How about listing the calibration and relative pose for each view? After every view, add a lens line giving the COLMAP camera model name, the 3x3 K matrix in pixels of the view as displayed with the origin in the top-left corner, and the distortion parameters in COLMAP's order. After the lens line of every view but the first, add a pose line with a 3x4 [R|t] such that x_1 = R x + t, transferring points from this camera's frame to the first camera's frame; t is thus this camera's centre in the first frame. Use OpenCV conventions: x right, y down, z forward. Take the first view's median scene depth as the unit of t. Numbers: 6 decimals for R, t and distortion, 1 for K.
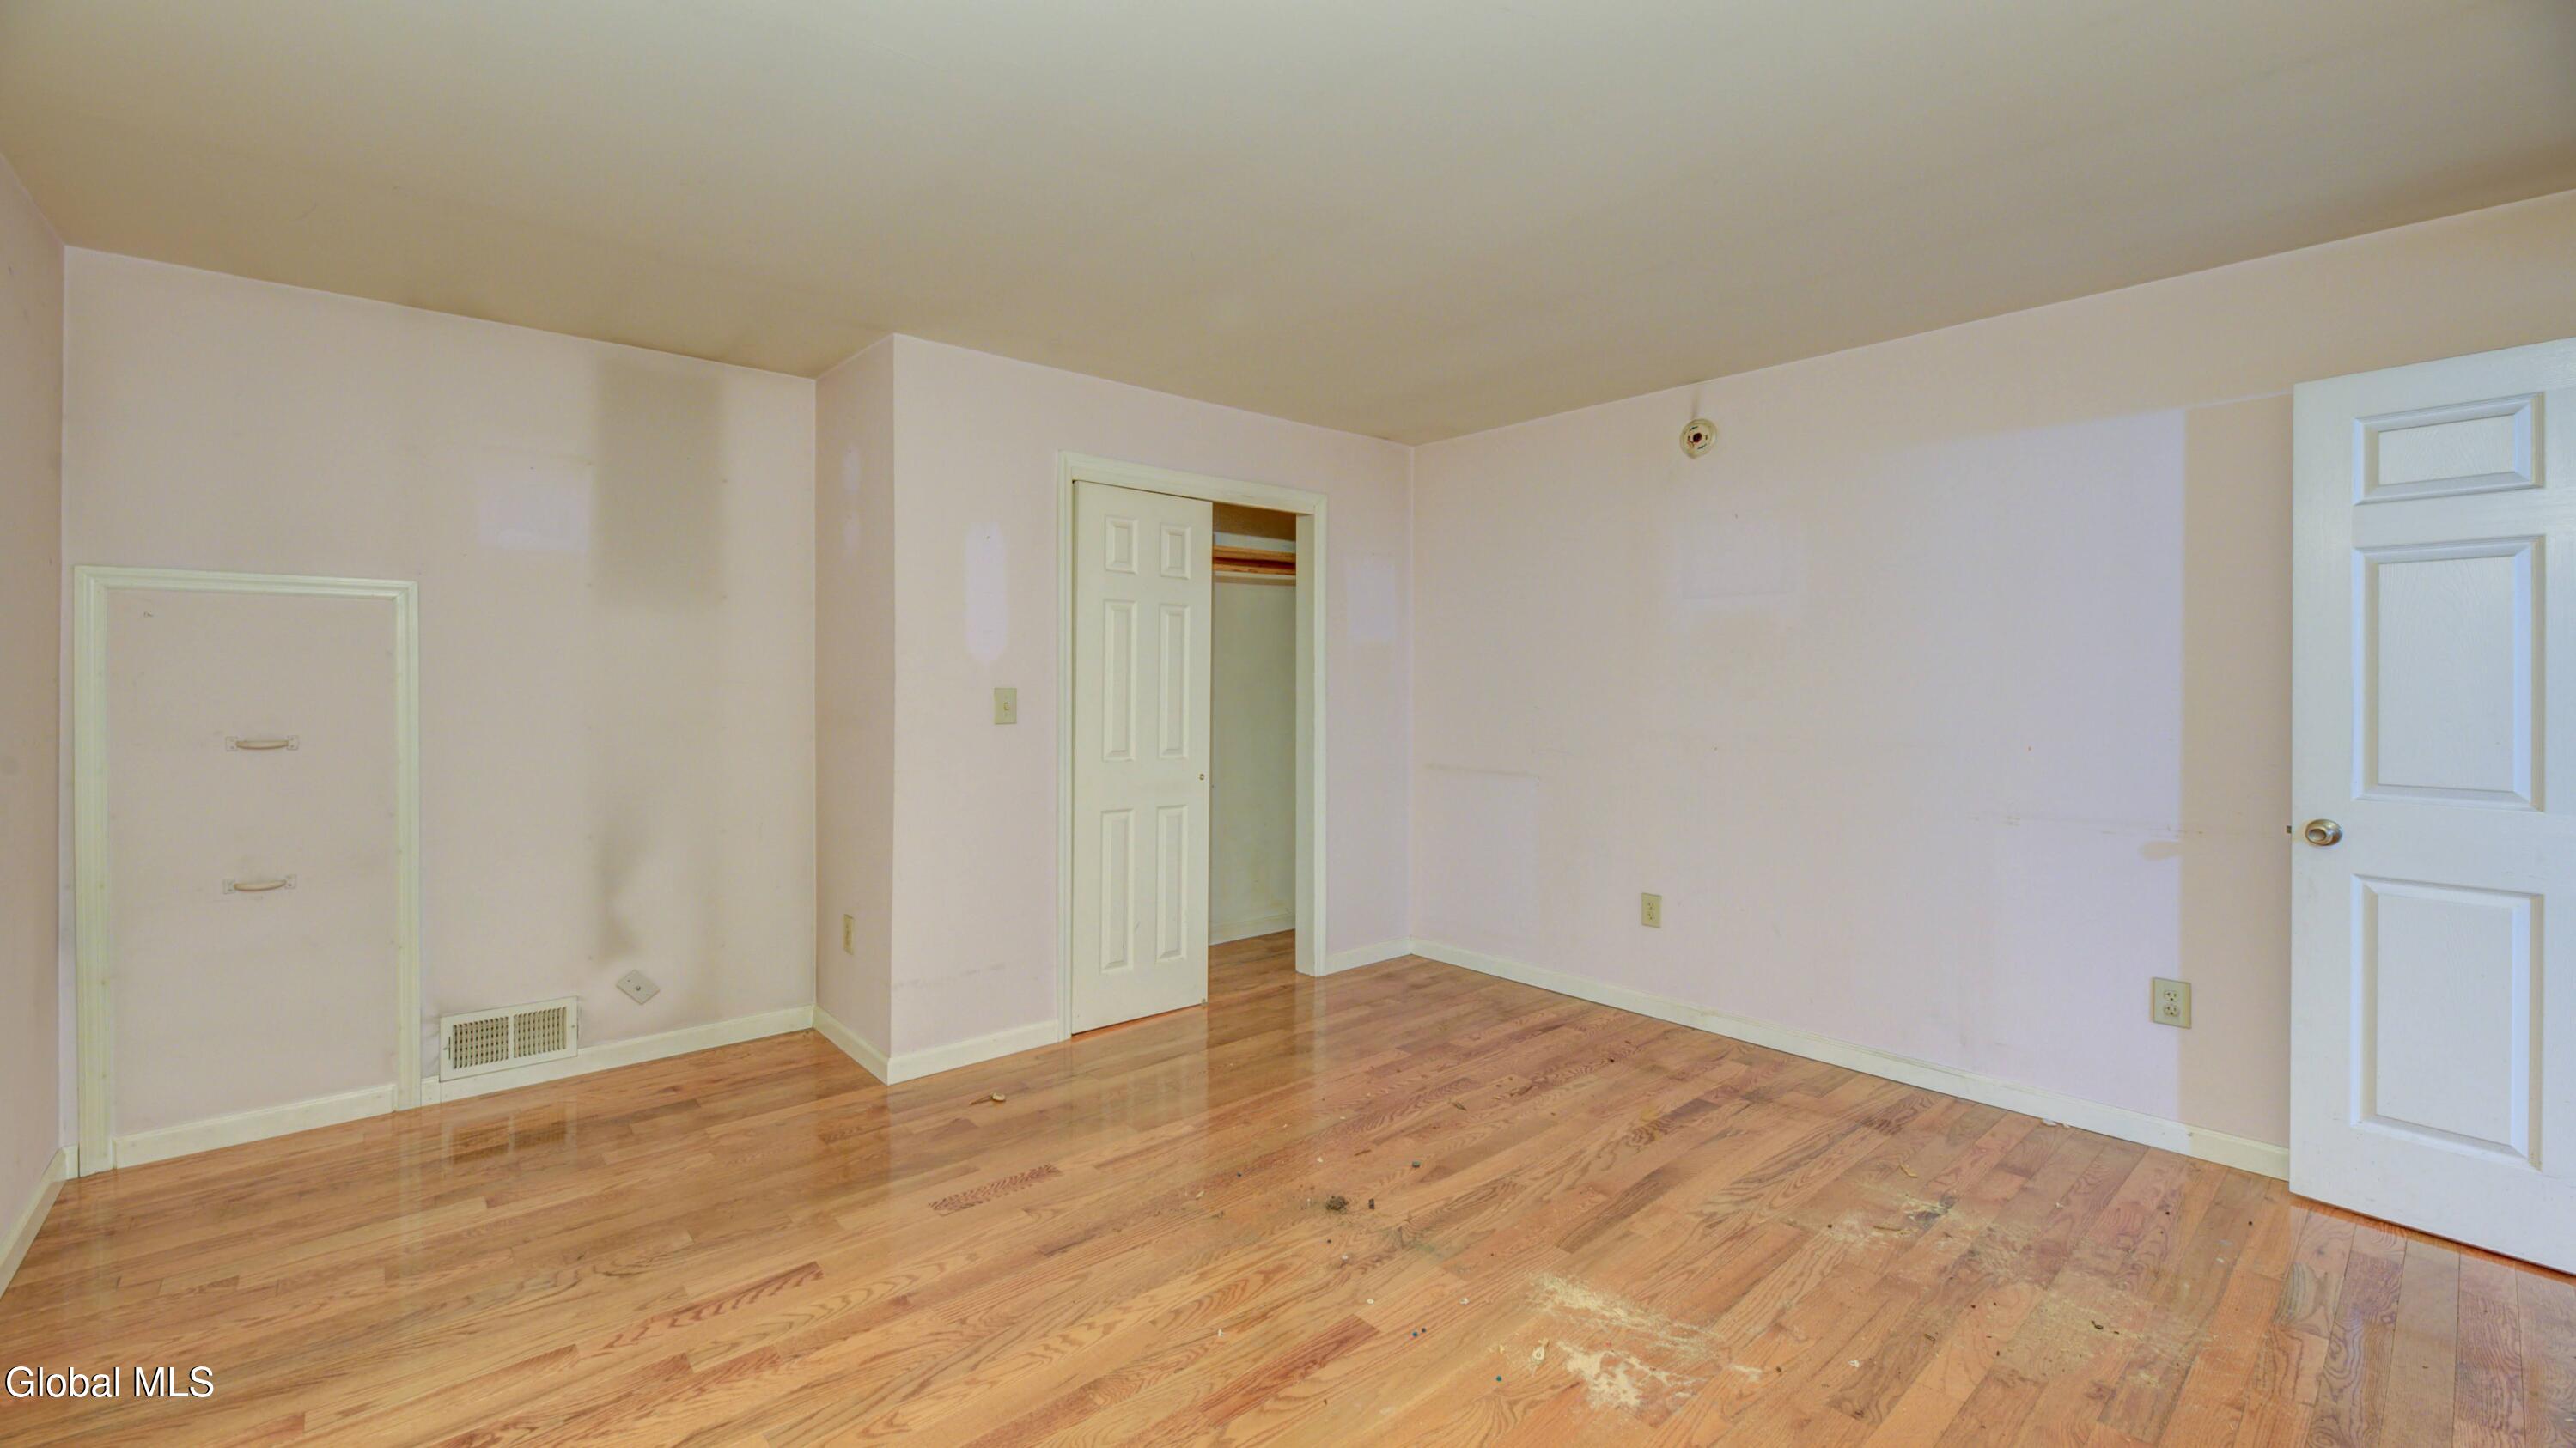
lens RADIAL K [[1062.7, 0, 1287.1], [0, 1062.7, 697.0], [0, 0, 1]] dist [0.000842, -0.006756]
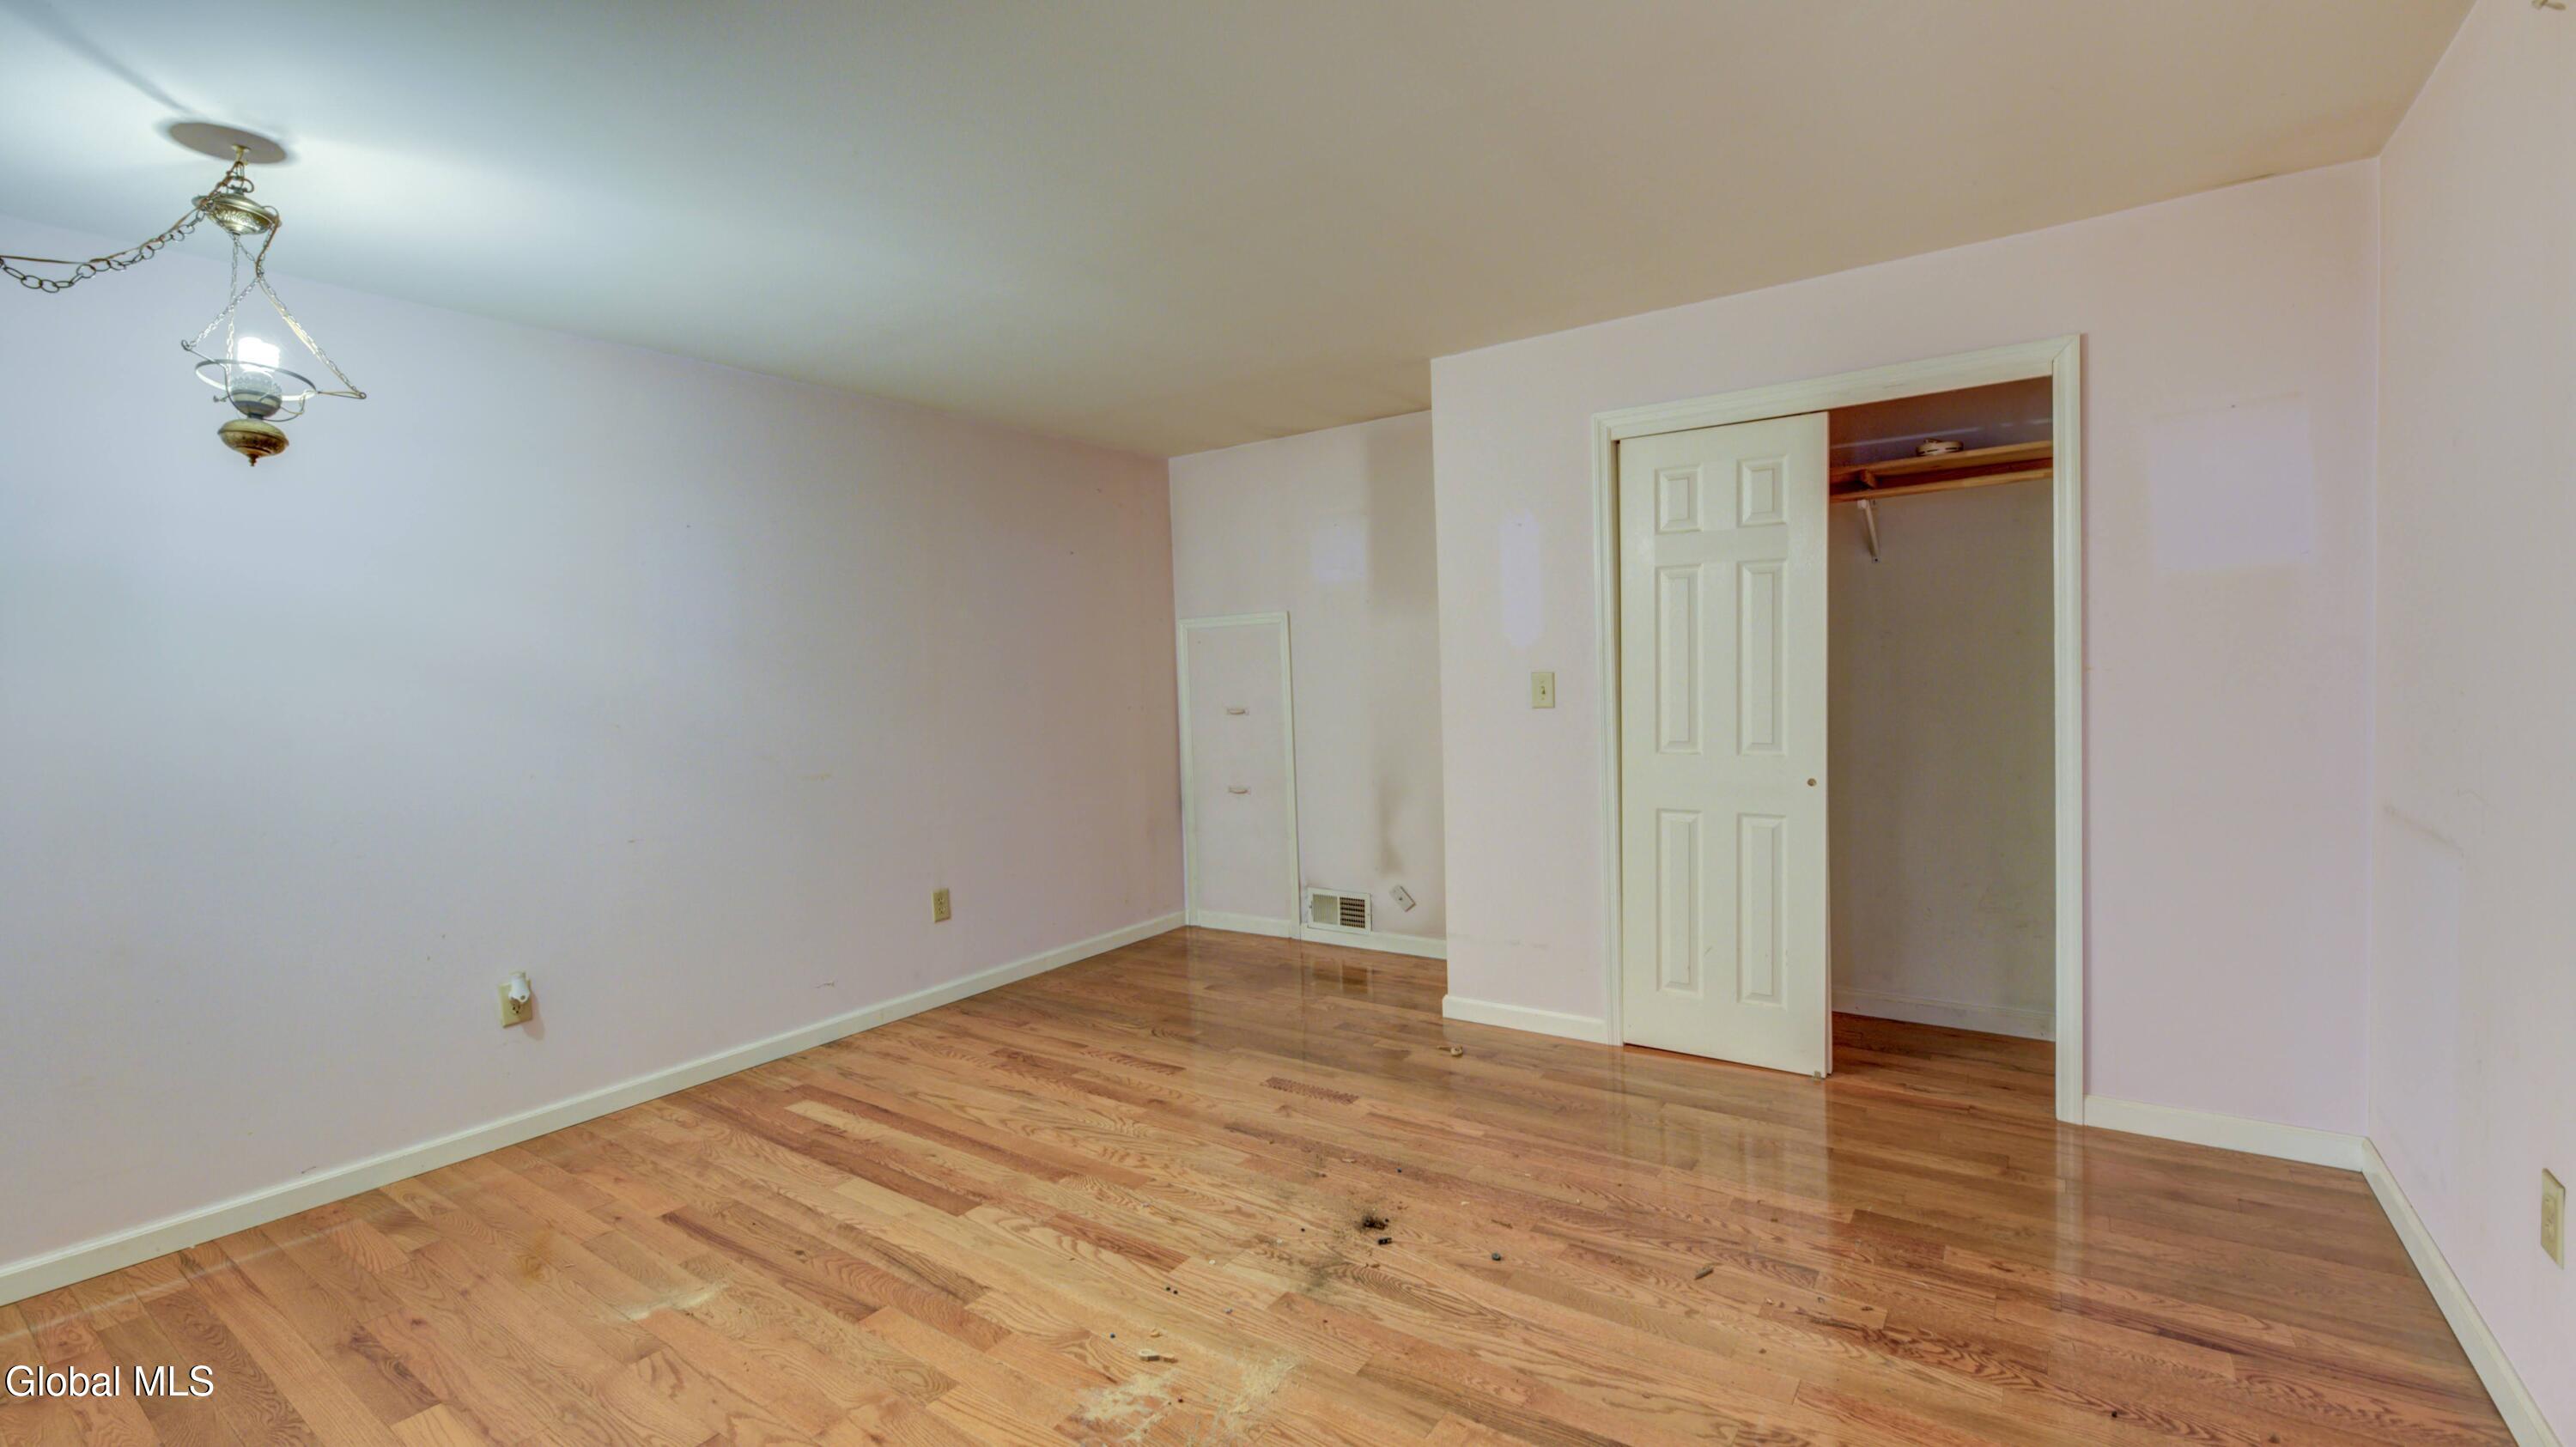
lens RADIAL K [[1177.6, 0, 1288.0], [0, 1177.6, 723.5], [0, 0, 1]] dist [-0.001861, -0.000428]
pose [[0.203739, 0.036519, -0.978344, 0.839284], [0.021430, 0.998898, 0.041749, -0.012896], [0.978791, -0.029471, 0.202732, 0.580339]]
